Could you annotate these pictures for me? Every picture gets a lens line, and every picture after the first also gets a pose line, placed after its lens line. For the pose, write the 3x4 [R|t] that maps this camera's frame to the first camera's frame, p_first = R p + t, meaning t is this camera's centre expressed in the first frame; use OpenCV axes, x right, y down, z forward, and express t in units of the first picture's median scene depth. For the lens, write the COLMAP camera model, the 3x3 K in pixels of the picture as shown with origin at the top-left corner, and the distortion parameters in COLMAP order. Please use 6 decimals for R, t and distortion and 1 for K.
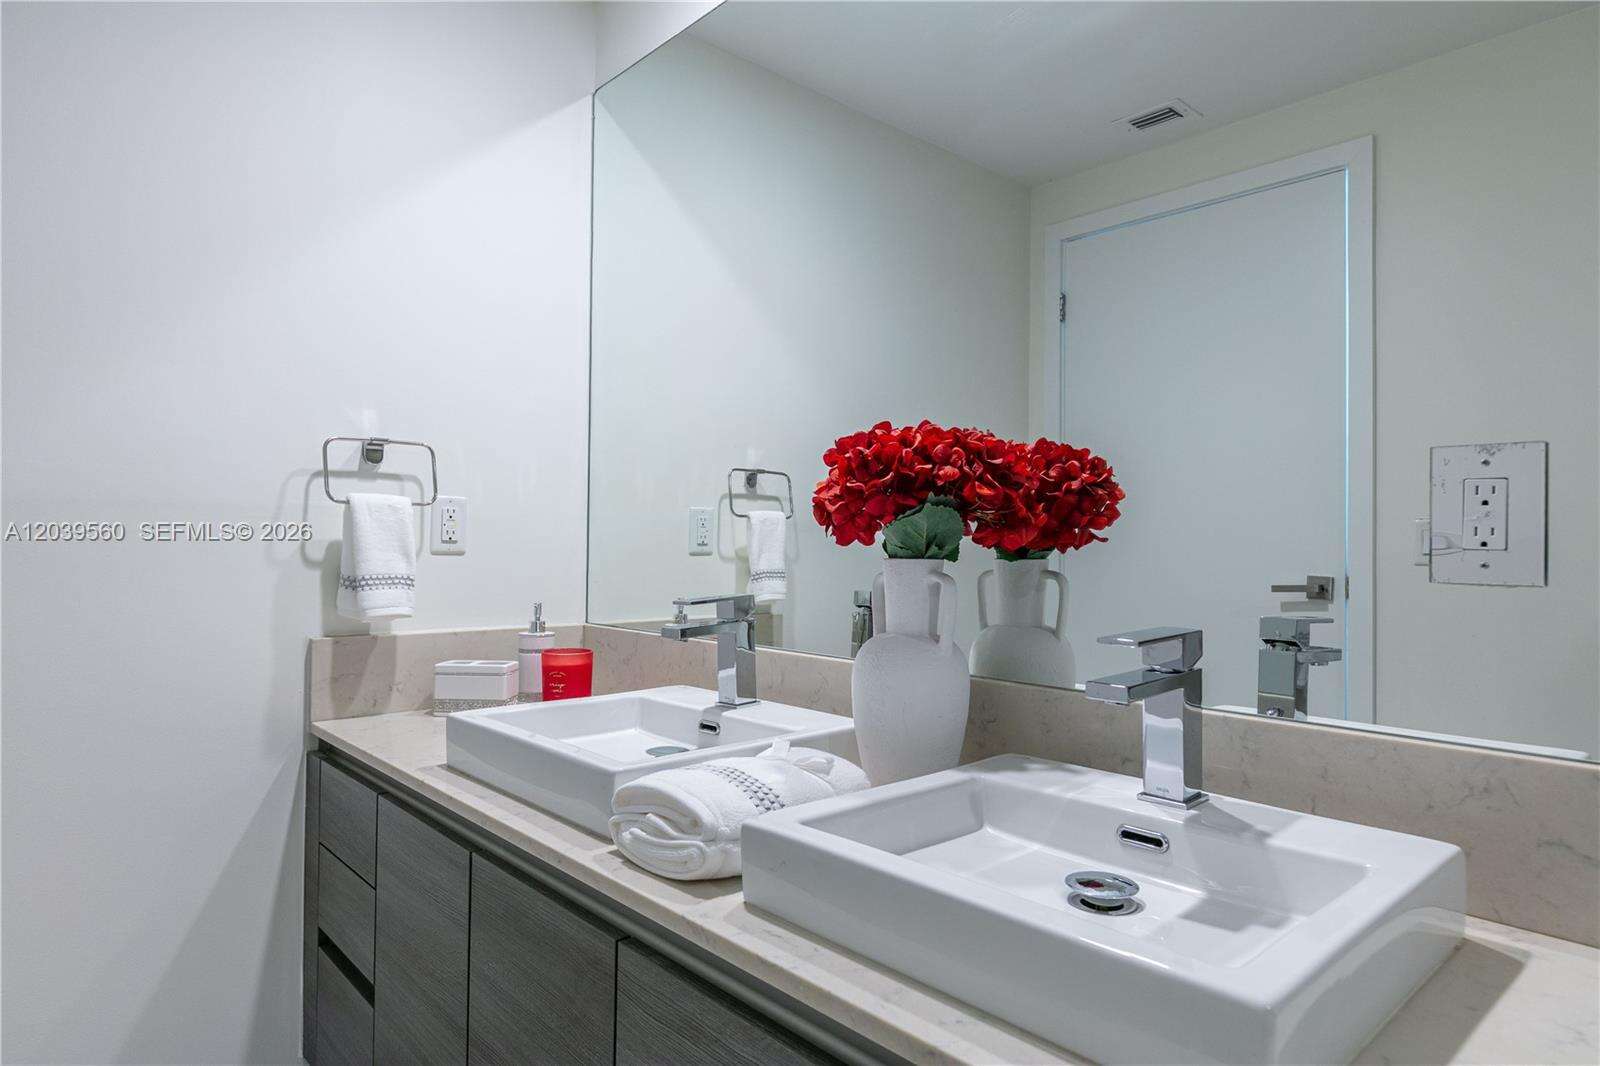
lens RADIAL K [[924.4, 0, 803.1], [0, 924.4, 526.4], [0, 0, 1]] dist [0.006749, 0.000410]
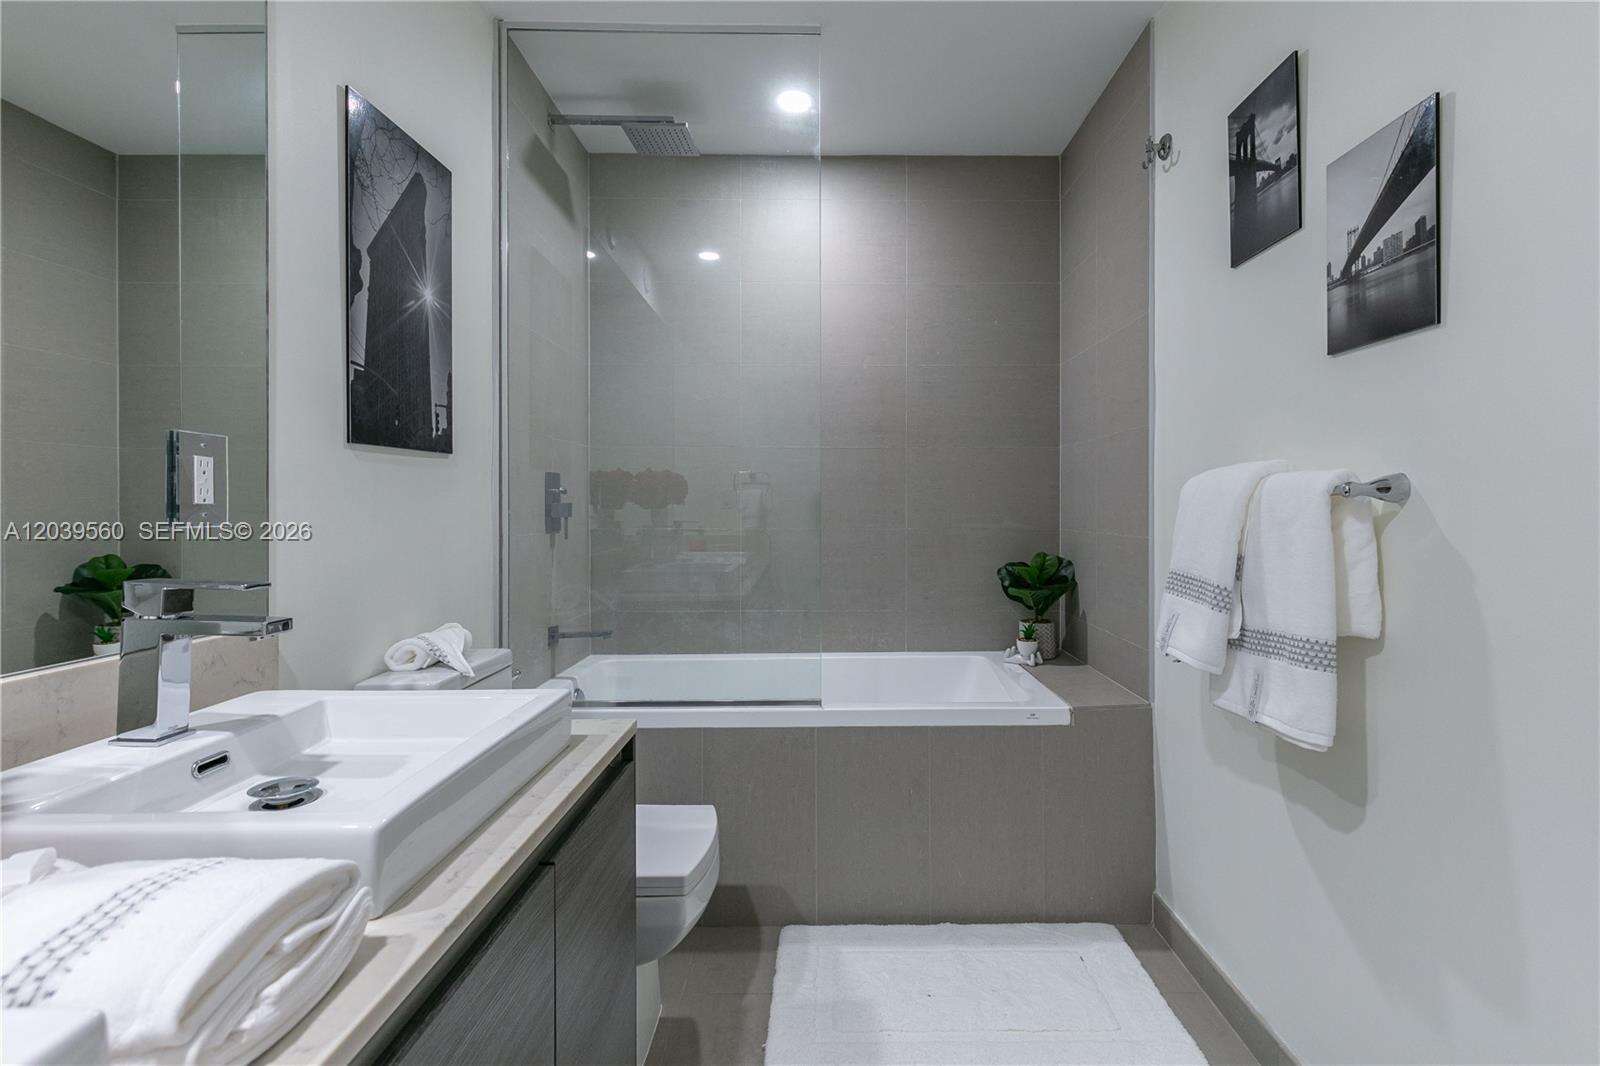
lens RADIAL K [[787.2, 0, 837.5], [0, 787.2, 506.3], [0, 0, 1]] dist [0.008165, -0.003023]
pose [[-0.749974, -0.001553, 0.661465, -0.792409], [-0.018439, 0.999658, -0.018559, 0.031370], [-0.661210, -0.026115, -0.749746, 1.178365]]
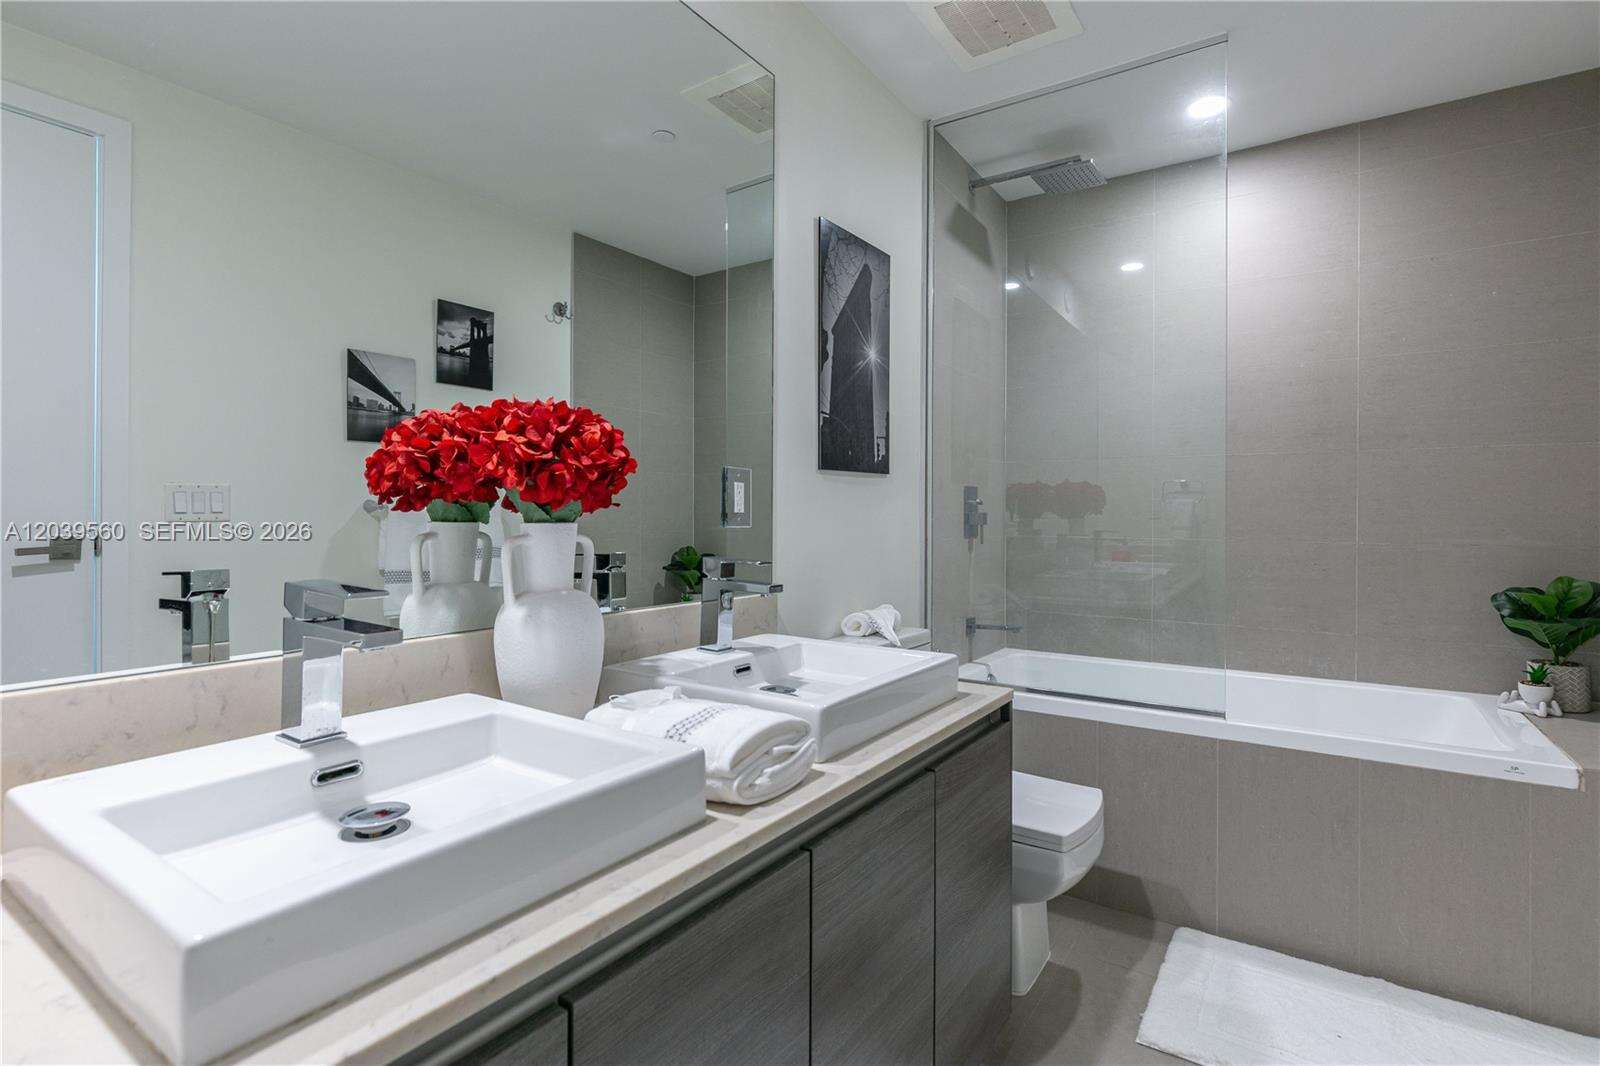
lens RADIAL K [[779.4, 0, 791.5], [0, 779.4, 530.8], [0, 0, 1]] dist [-0.002239, -0.000594]
pose [[-0.238585, -0.023162, 0.970845, -1.103303], [-0.030645, 0.999397, 0.016312, 0.031912], [-0.970638, -0.025860, -0.239151, 1.235825]]
